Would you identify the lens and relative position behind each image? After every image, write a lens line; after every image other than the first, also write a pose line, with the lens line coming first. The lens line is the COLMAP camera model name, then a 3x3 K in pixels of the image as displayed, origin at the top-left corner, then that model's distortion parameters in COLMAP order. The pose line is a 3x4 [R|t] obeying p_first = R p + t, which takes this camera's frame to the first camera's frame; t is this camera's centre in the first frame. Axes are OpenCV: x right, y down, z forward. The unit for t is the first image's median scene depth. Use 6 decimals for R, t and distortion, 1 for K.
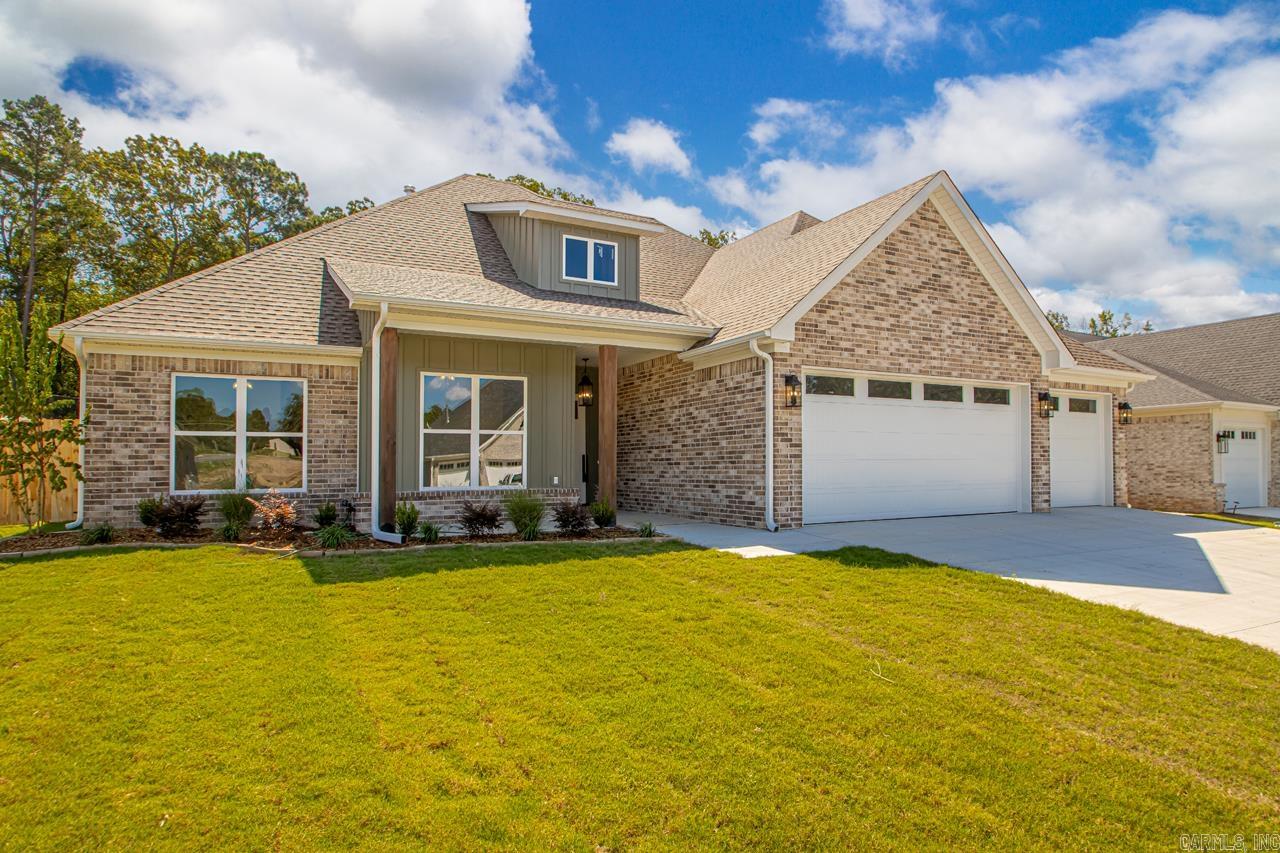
lens RADIAL K [[719.1, 0, 649.5], [0, 719.1, 434.7], [0, 0, 1]] dist [-0.013468, -0.006619]
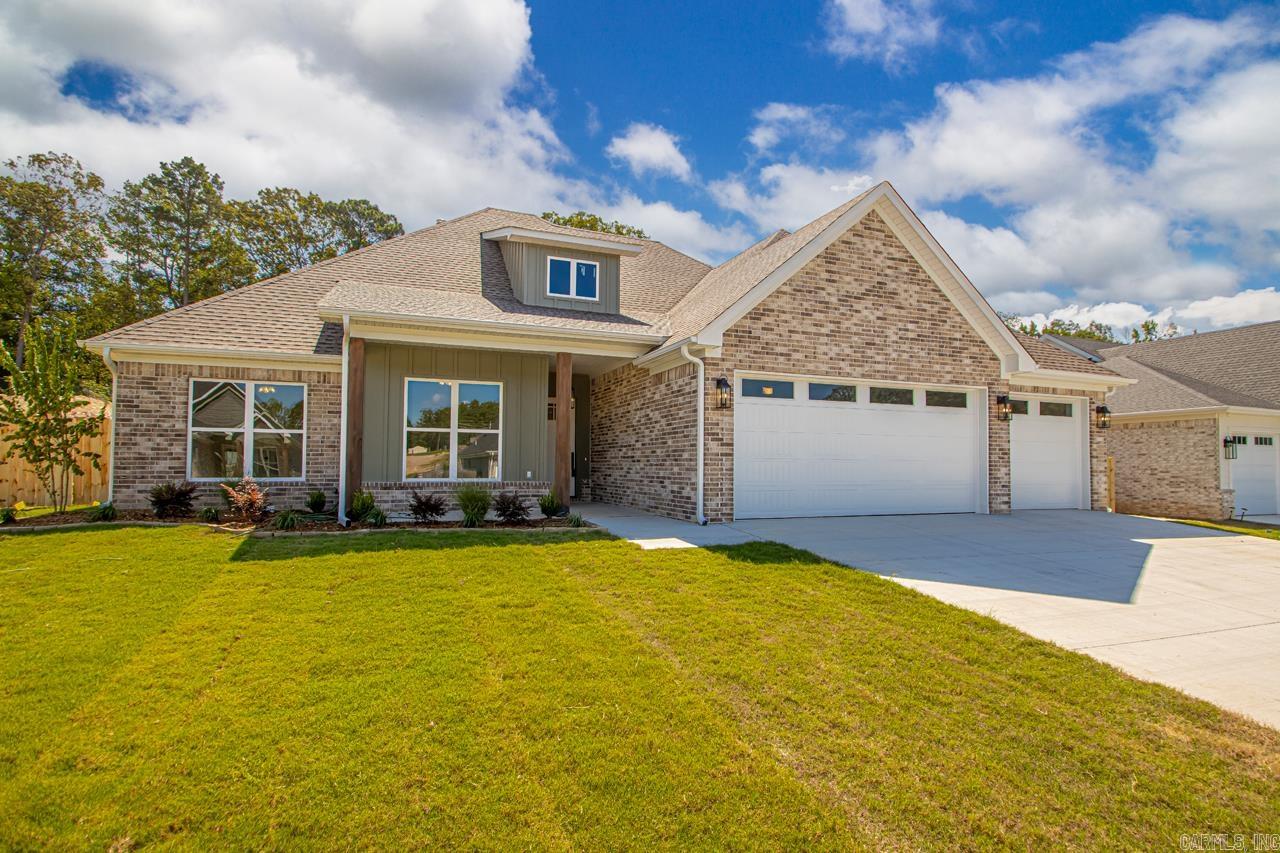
lens RADIAL K [[628.7, 0, 643.2], [0, 628.7, 426.9], [0, 0, 1]] dist [0.011781, -0.013266]
pose [[0.991701, 0.005673, -0.128440, 0.181486], [-0.007943, 0.999821, -0.017166, 0.005227], [0.128320, 0.018044, 0.991569, 0.055221]]
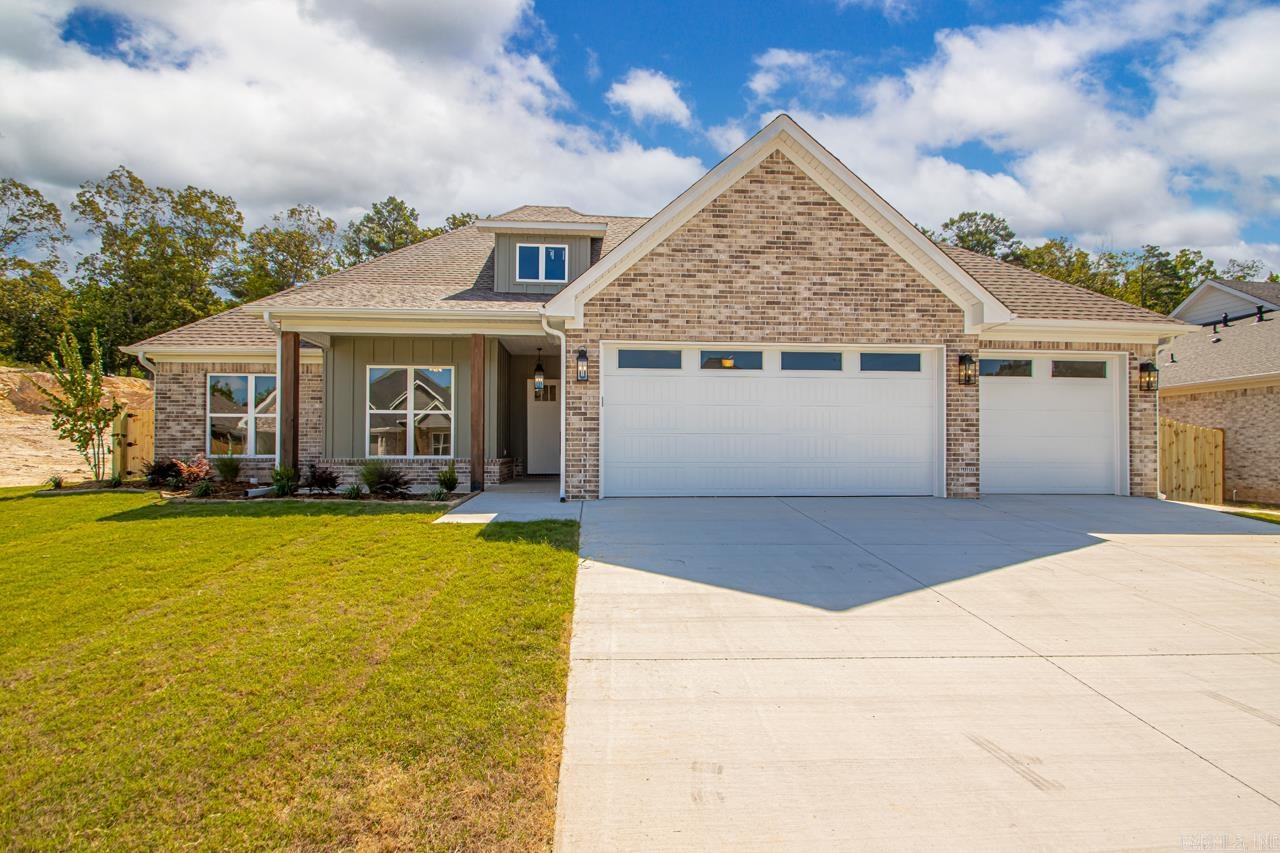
lens RADIAL K [[599.6, 0, 671.2], [0, 599.6, 425.8], [0, 0, 1]] dist [0.010431, -0.009322]
pose [[0.908864, -0.007047, -0.417034, 0.600449], [0.009472, 0.999948, 0.003745, 0.020435], [0.416986, -0.007353, 0.908883, 0.247993]]
